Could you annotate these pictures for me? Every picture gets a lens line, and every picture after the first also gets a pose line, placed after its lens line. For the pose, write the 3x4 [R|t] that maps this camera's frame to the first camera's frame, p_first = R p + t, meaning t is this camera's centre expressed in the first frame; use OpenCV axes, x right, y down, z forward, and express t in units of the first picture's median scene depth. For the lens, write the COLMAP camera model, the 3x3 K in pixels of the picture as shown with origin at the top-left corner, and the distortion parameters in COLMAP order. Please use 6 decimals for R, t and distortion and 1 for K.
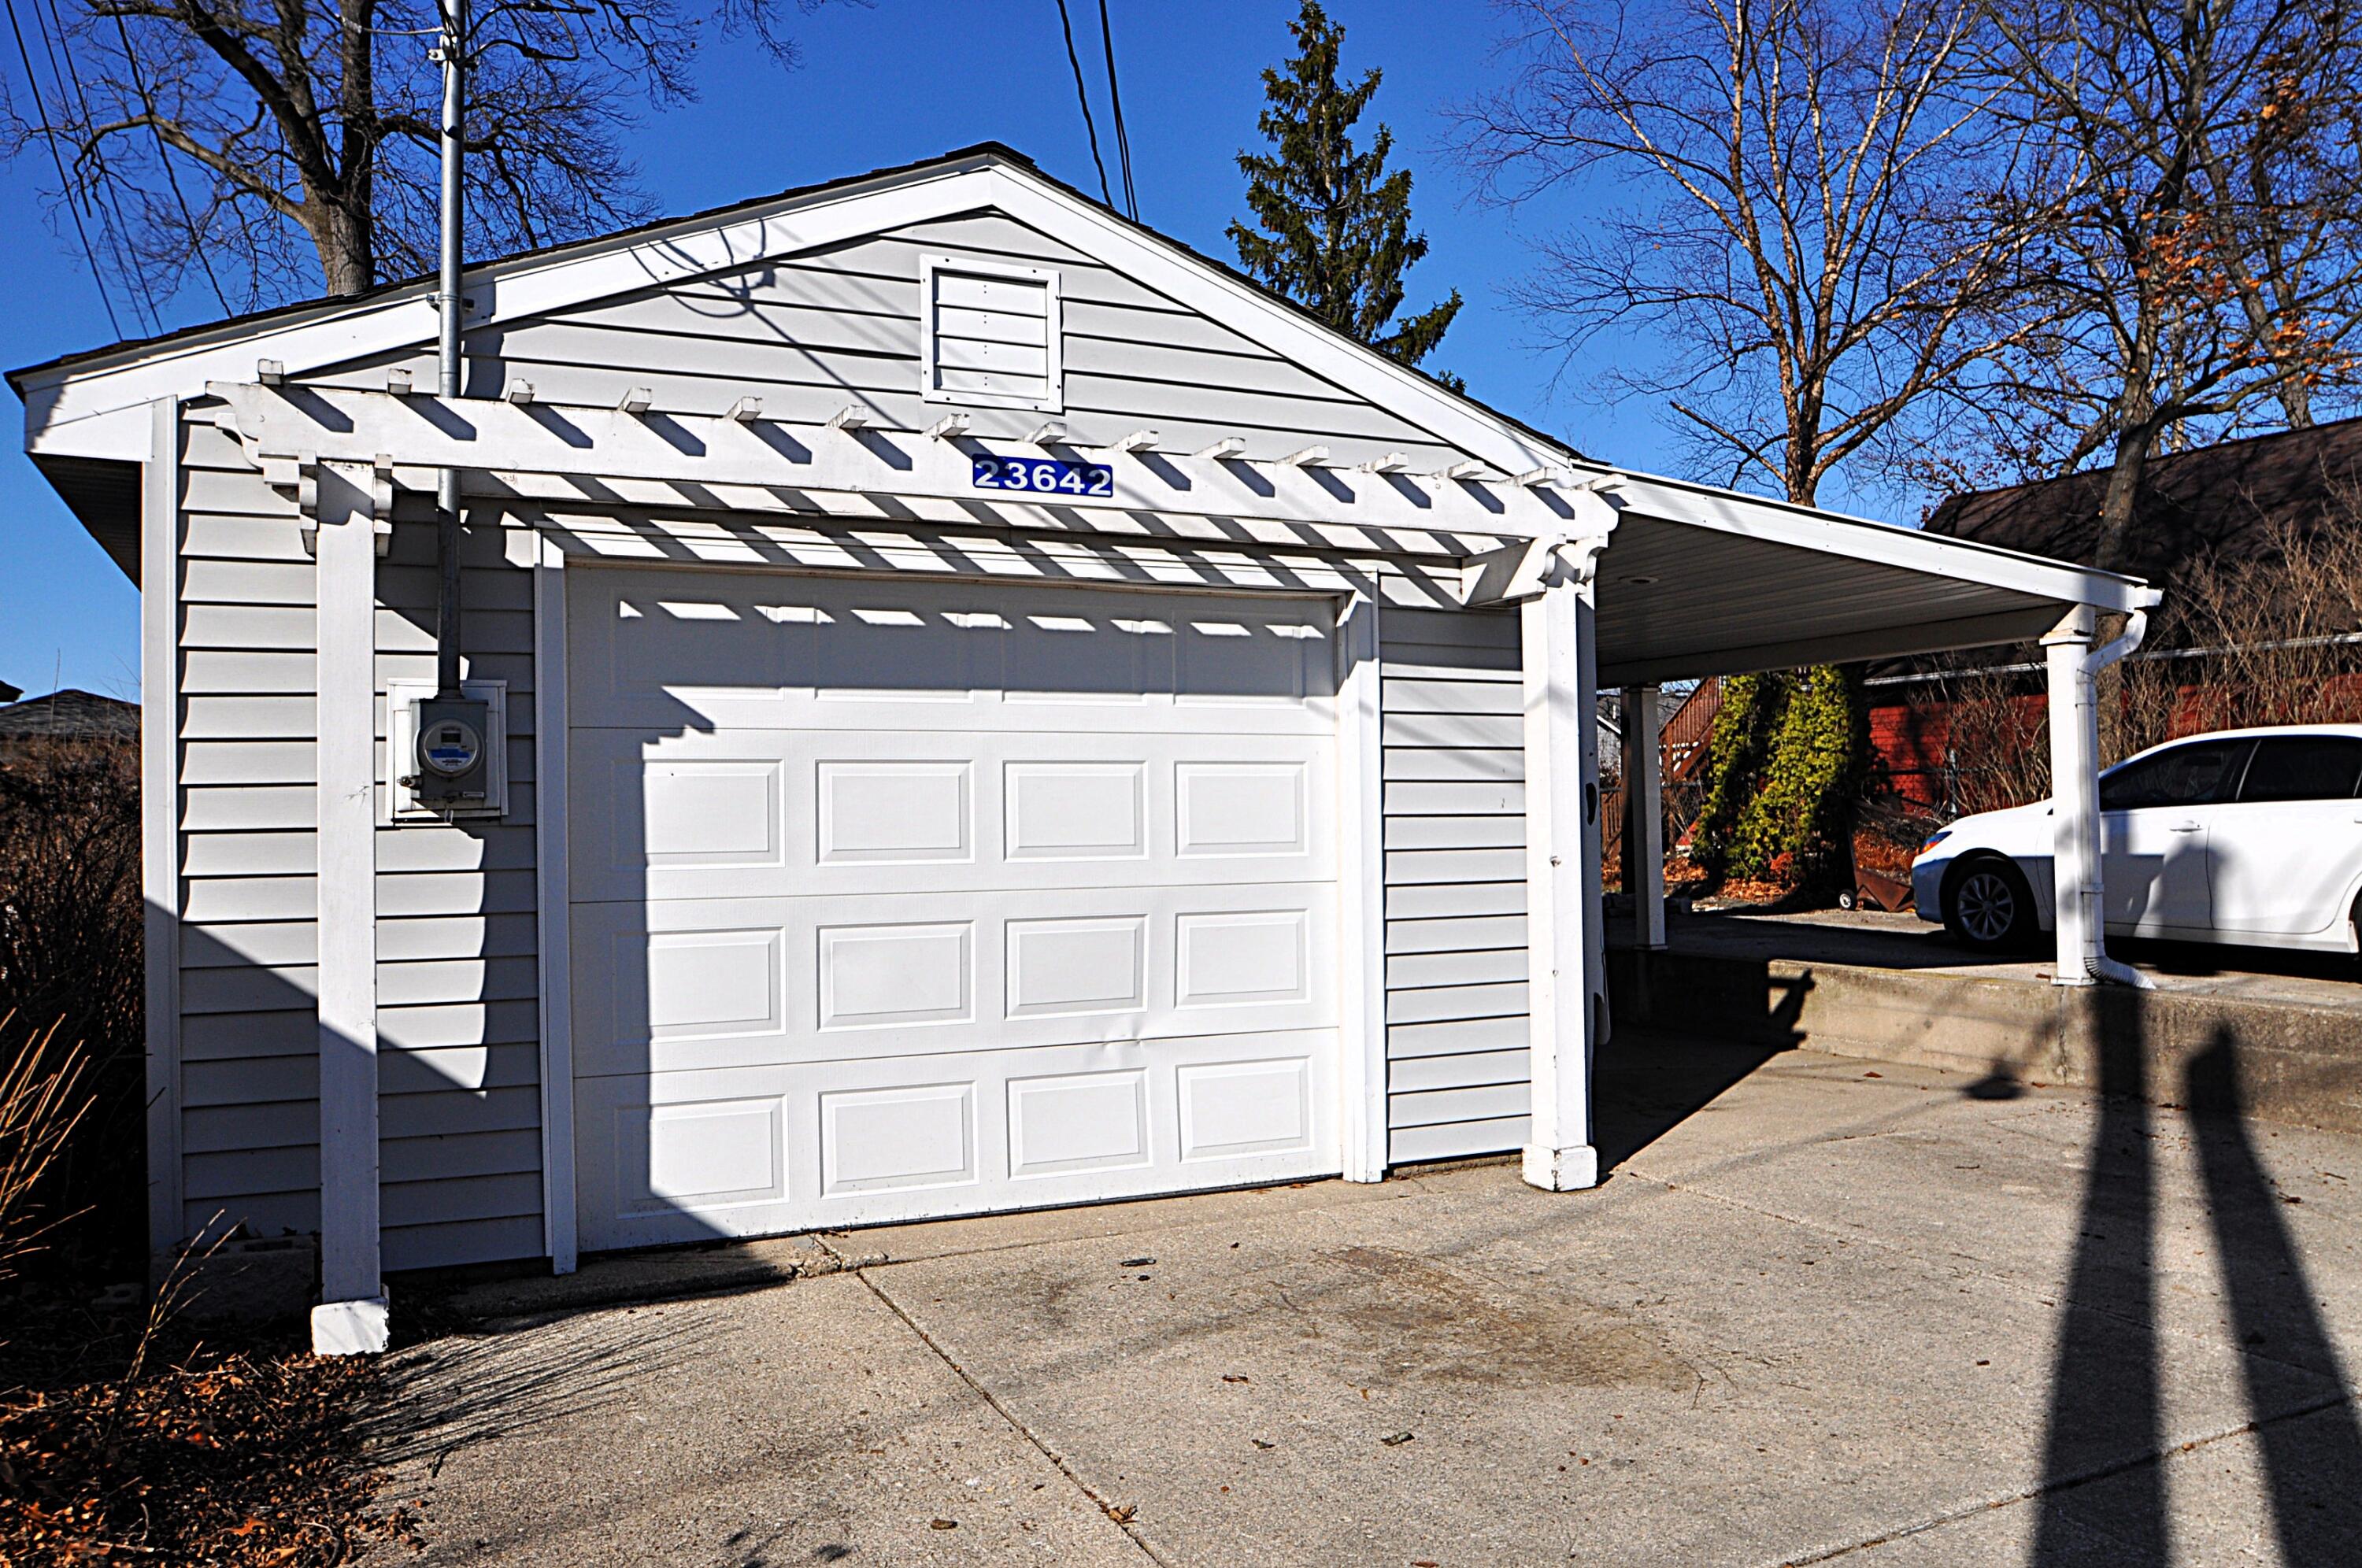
lens RADIAL K [[1797.8, 0, 1181.0], [0, 1797.8, 784.0], [0, 0, 1]] dist [-0.046100, 0.003253]
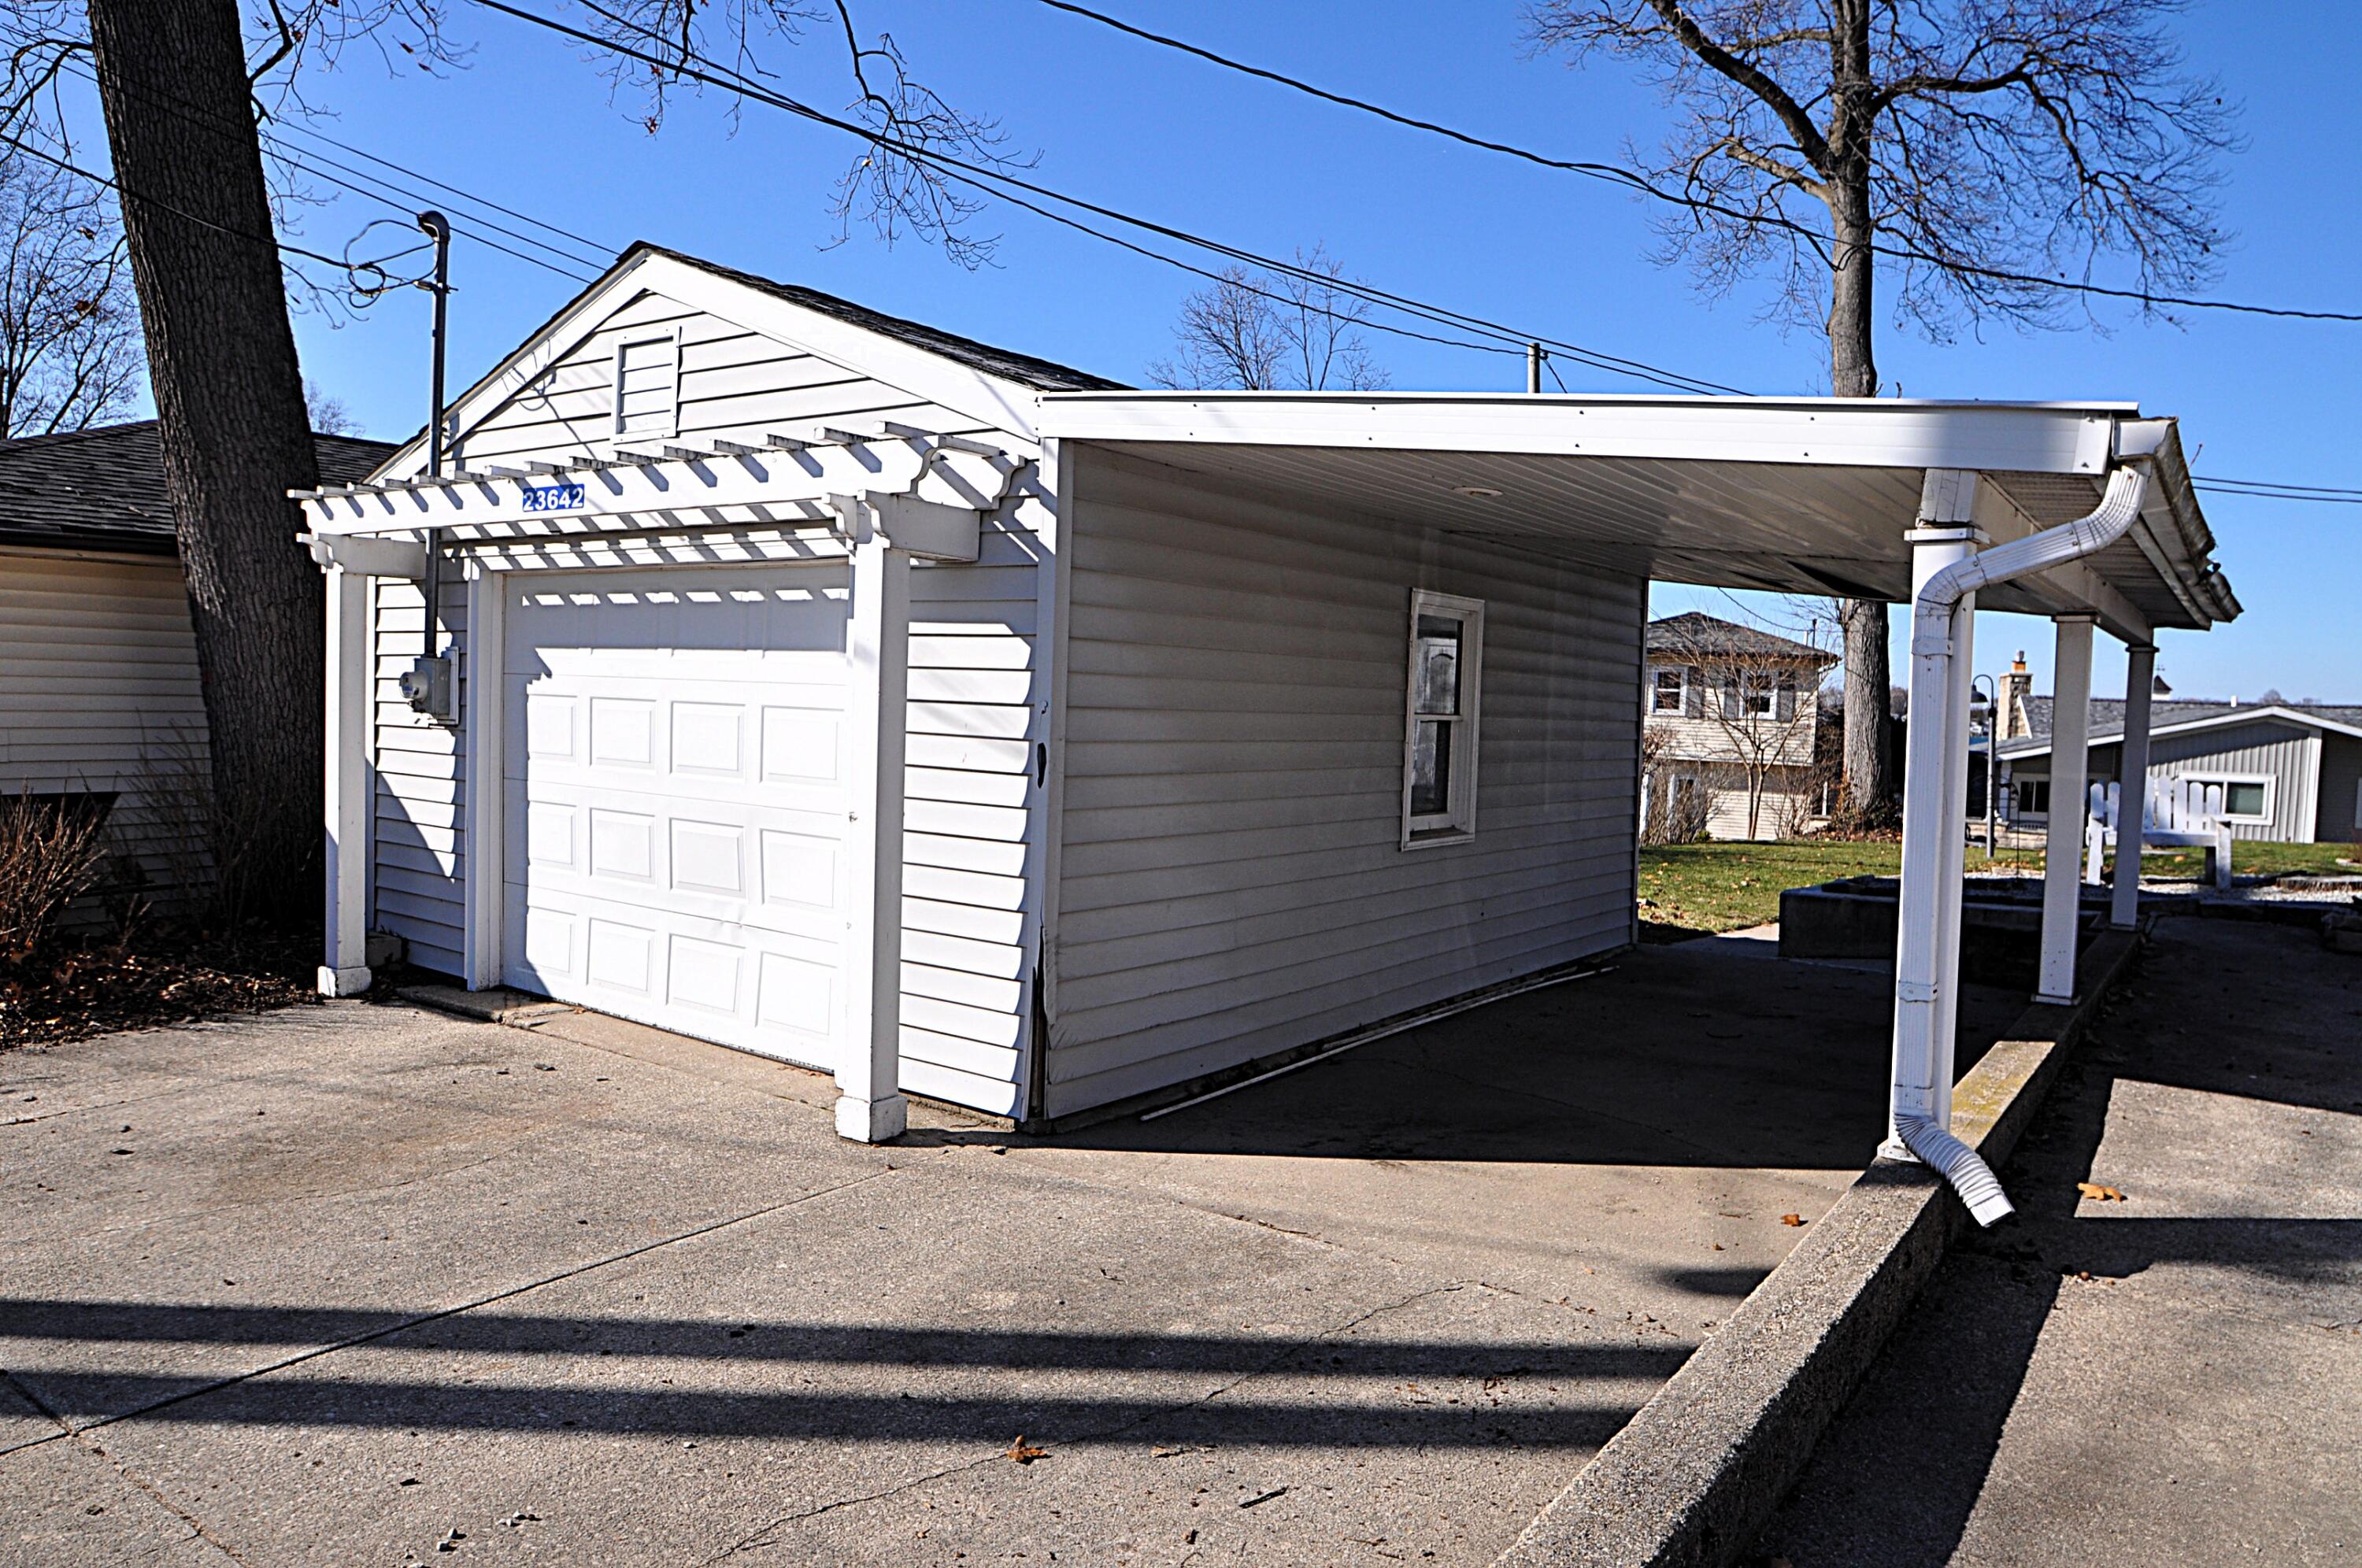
lens RADIAL K [[1582.9, 0, 1180.4], [0, 1582.9, 789.2], [0, 0, 1]] dist [-0.031987, 0.004516]
pose [[0.467113, 0.081753, -0.880410, 1.225233], [-0.024522, 0.996531, 0.079526, -0.054704], [0.883858, -0.015558, 0.467497, 0.845347]]
